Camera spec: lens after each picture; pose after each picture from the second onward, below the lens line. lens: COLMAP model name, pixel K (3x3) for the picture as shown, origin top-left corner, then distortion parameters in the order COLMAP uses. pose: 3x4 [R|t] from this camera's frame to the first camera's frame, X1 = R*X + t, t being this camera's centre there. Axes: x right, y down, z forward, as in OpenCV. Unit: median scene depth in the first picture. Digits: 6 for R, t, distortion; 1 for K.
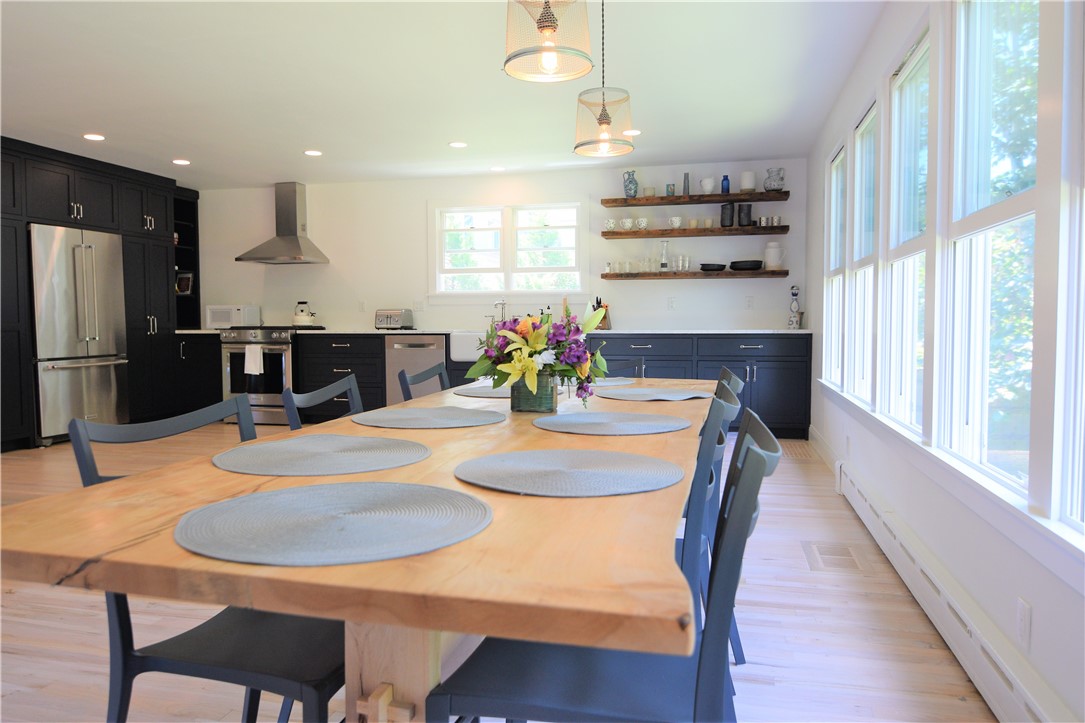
lens RADIAL K [[736.8, 0, 542.5], [0, 736.8, 361.5], [0, 0, 1]] dist [-0.006102, -0.001780]
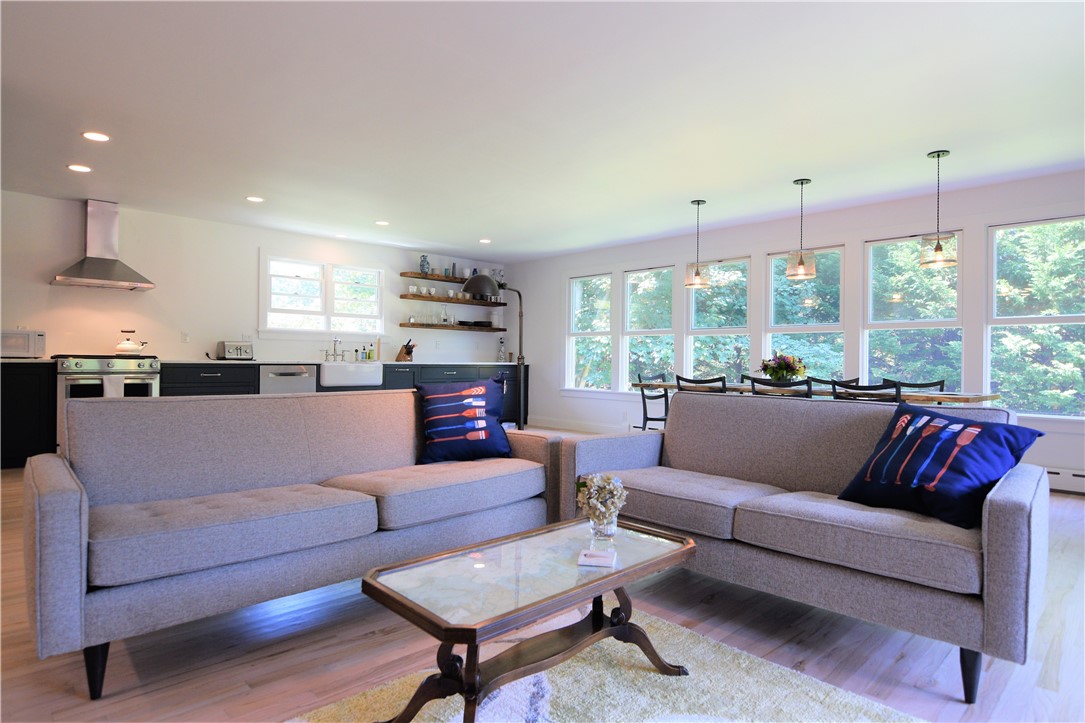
lens RADIAL K [[609.5, 0, 542.5], [0, 609.5, 361.5], [0, 0, 1]] dist [-0.006236, -0.002032]
pose [[0.532698, 0.007810, 0.846270, -0.782790], [0.031717, 0.999071, -0.029185, -0.000873], [-0.845711, 0.042388, 0.531955, 0.149811]]
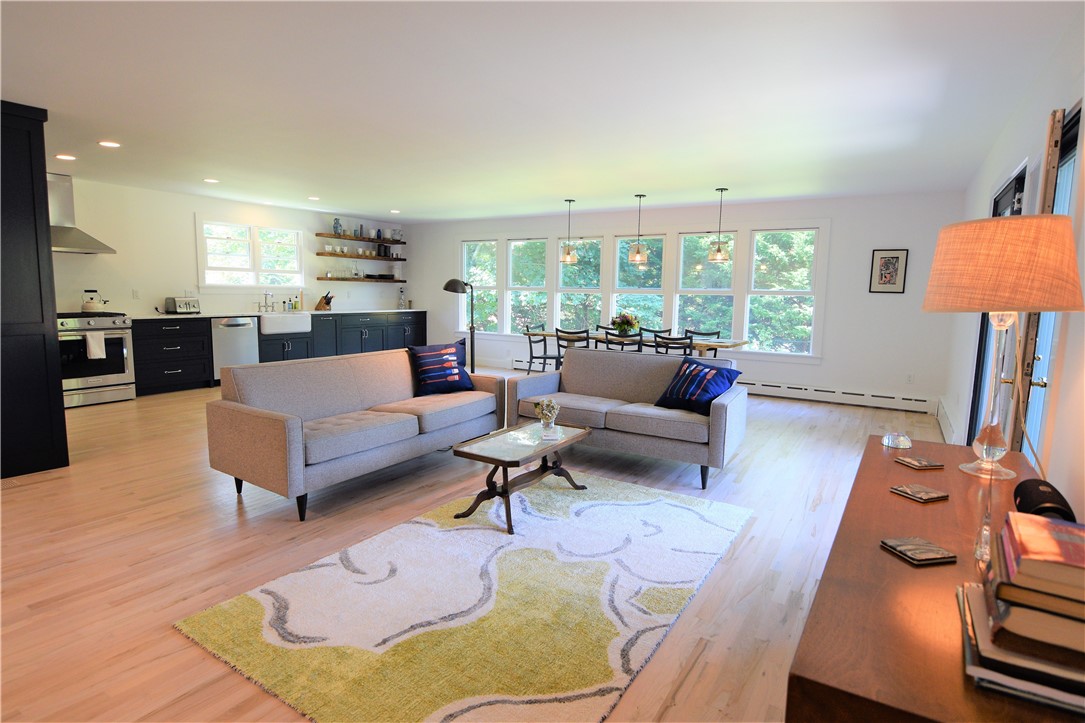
lens RADIAL K [[581.4, 0, 542.5], [0, 581.4, 361.5], [0, 0, 1]] dist [-0.002934, -0.000718]
pose [[0.307982, -0.106791, 0.945380, -1.047126], [0.031629, 0.994280, 0.102011, -0.047262], [-0.950866, -0.001516, 0.309598, 0.112967]]
